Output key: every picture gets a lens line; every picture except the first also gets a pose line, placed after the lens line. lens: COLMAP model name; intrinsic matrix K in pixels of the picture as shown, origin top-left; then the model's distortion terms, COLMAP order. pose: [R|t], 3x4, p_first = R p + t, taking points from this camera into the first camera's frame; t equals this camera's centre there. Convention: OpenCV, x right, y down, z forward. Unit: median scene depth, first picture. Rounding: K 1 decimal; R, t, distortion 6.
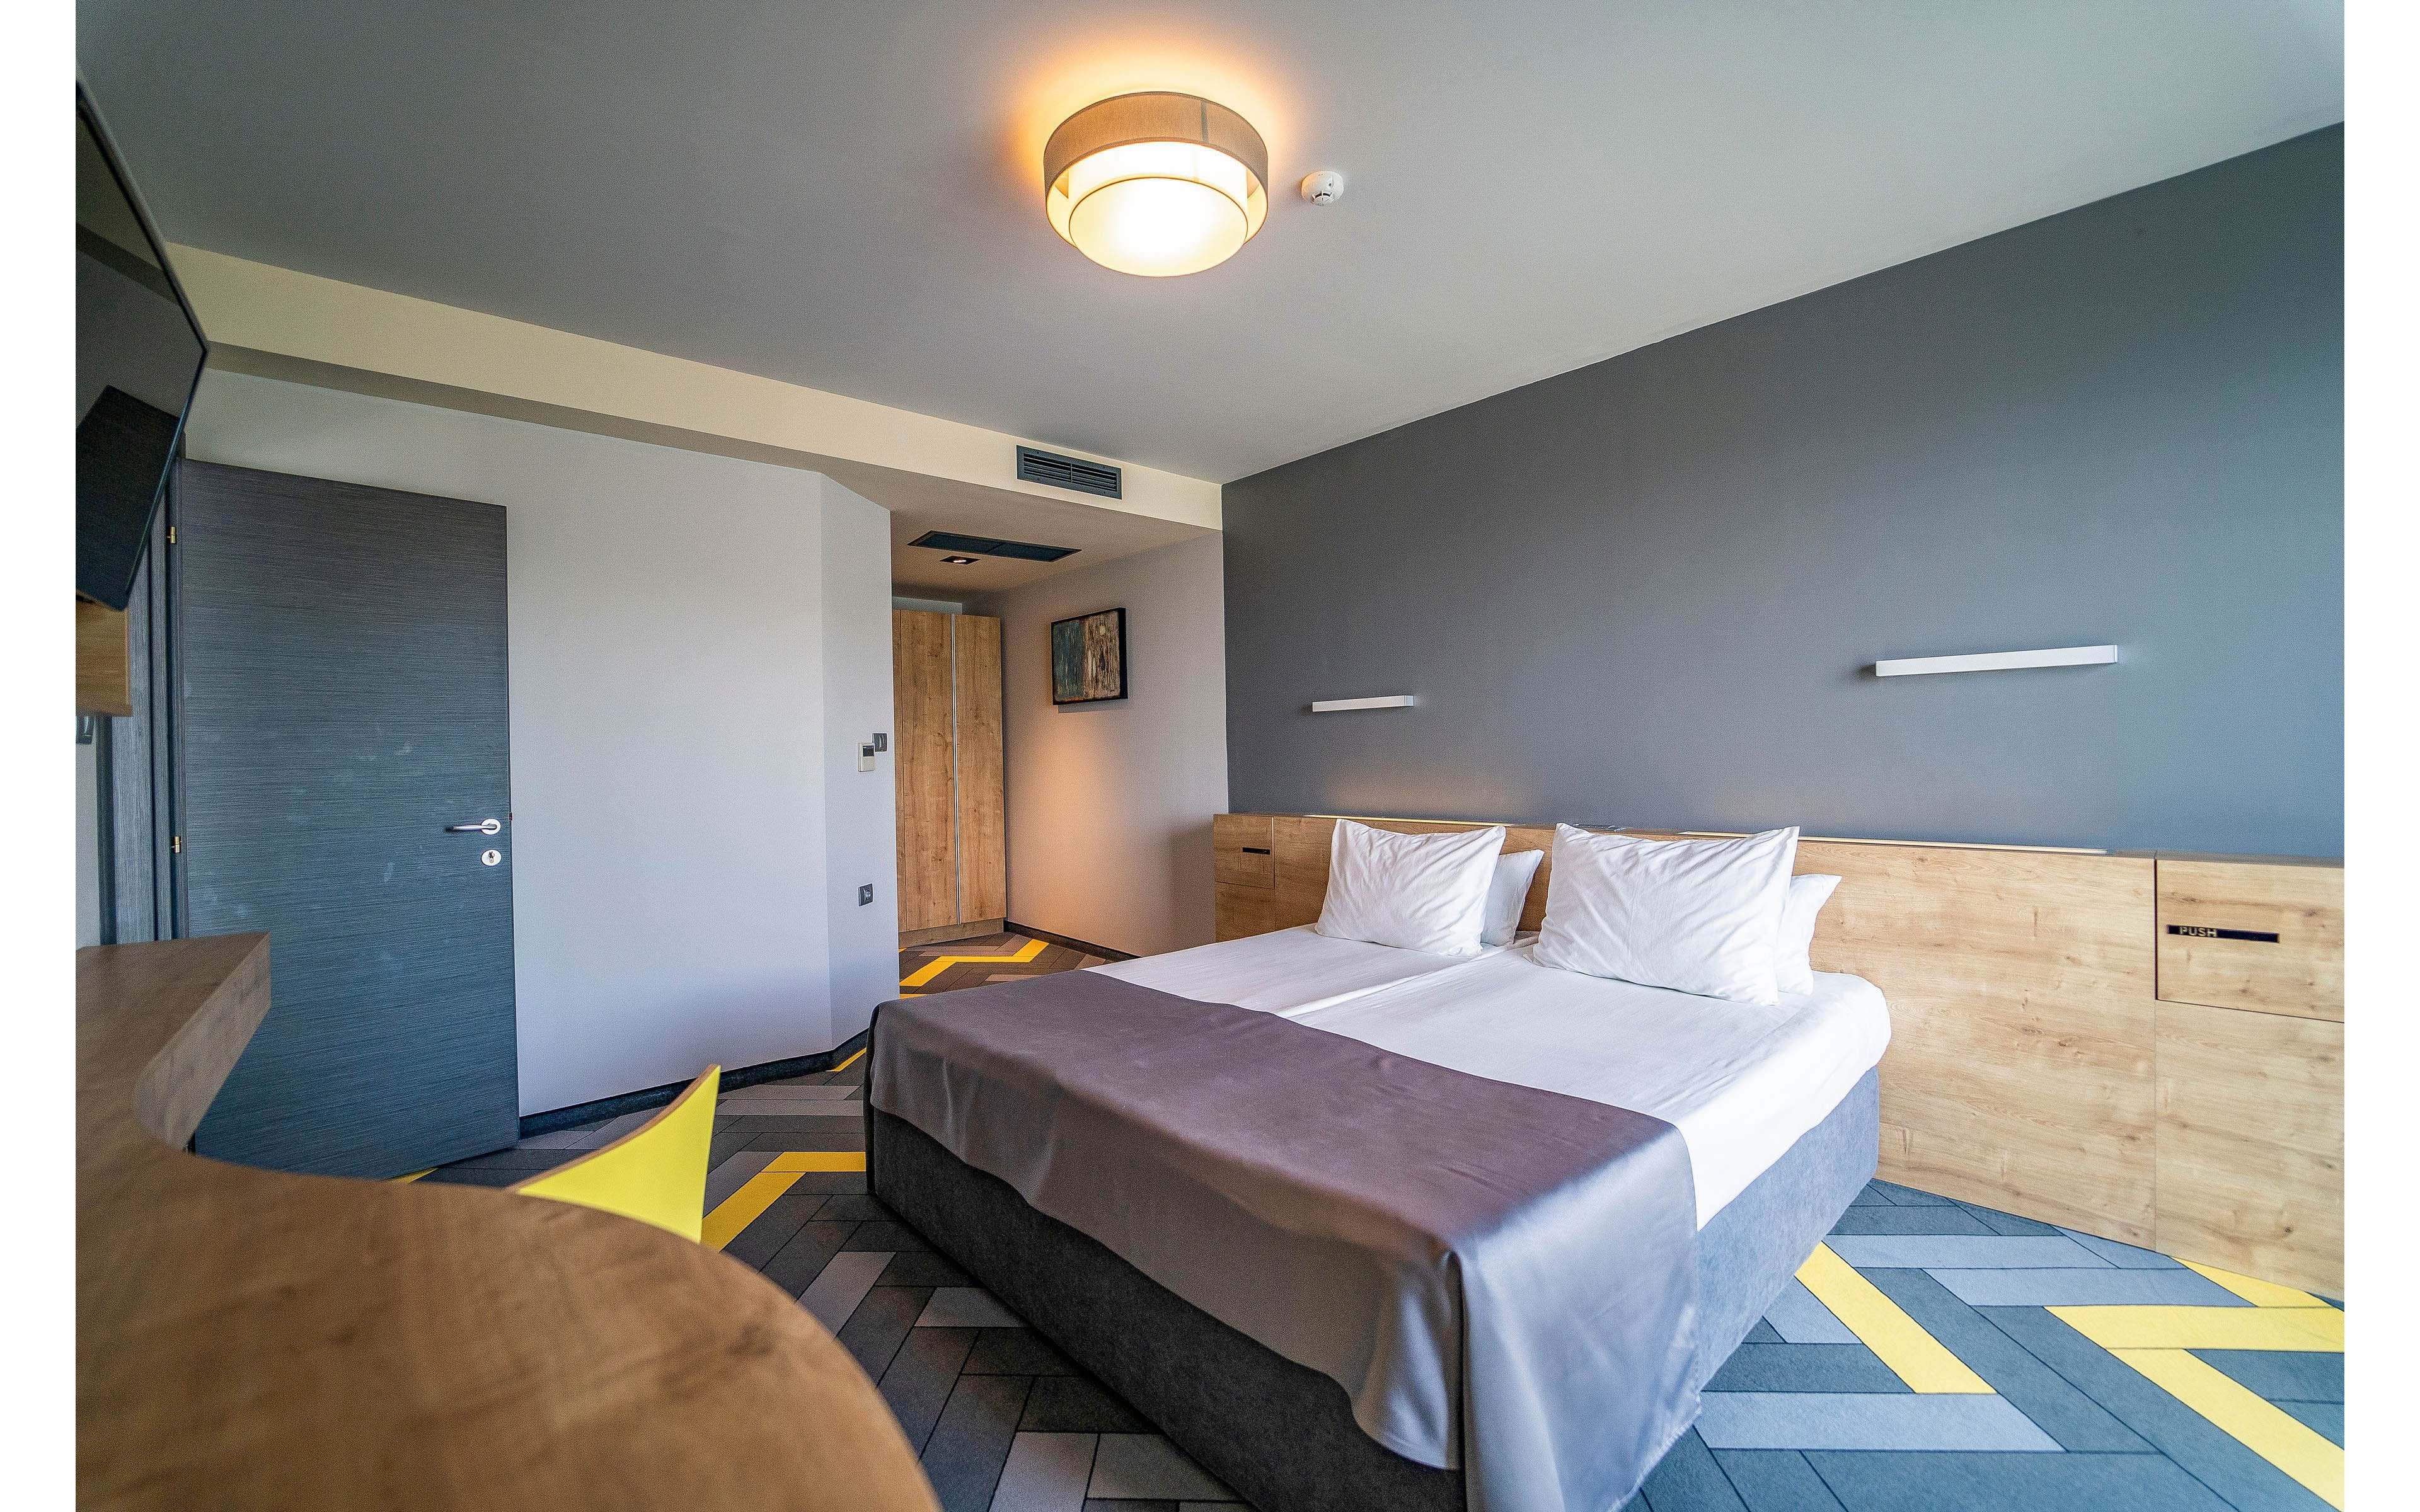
lens RADIAL K [[933.4, 0, 1210.0], [0, 933.4, 756.0], [0, 0, 1]] dist [-0.001324, -0.000084]
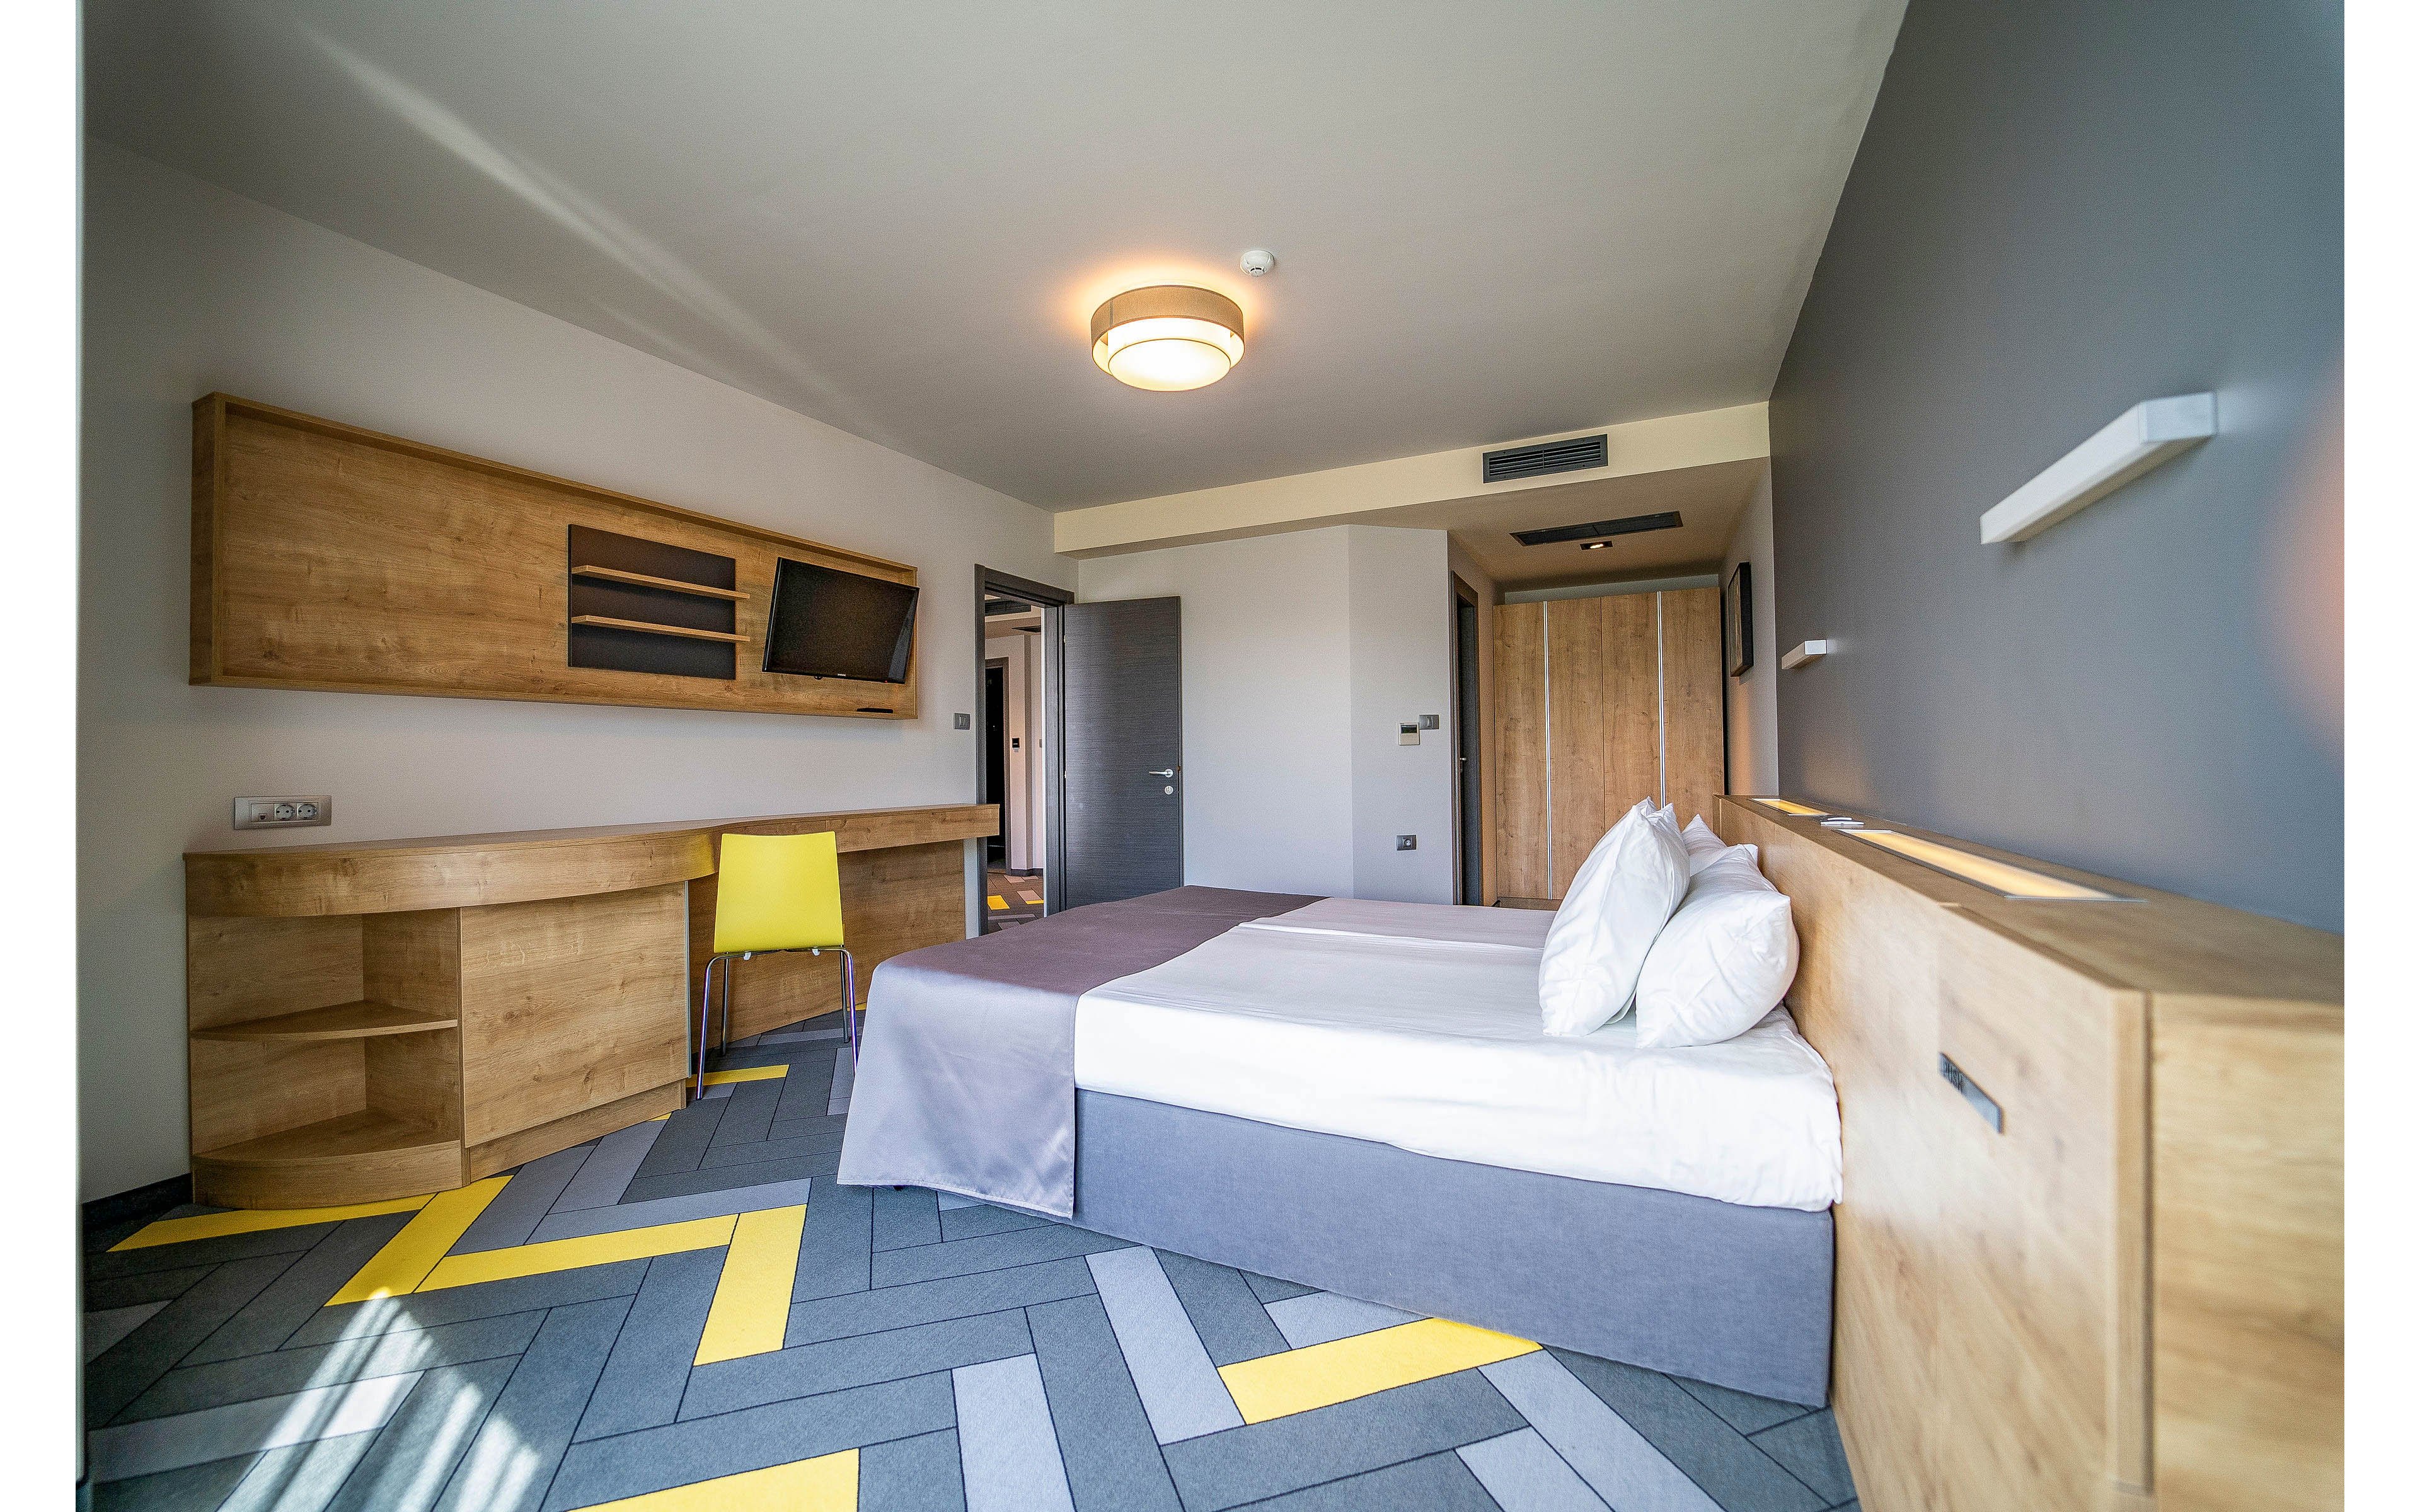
lens RADIAL K [[933.4, 0, 1210.0], [0, 933.4, 756.0], [0, 0, 1]] dist [-0.001324, -0.000084]
pose [[0.385613, 0.008152, -0.922625, 0.644393], [0.002947, 0.999945, 0.010067, 0.015864], [0.922656, -0.006601, 0.385568, 0.245085]]
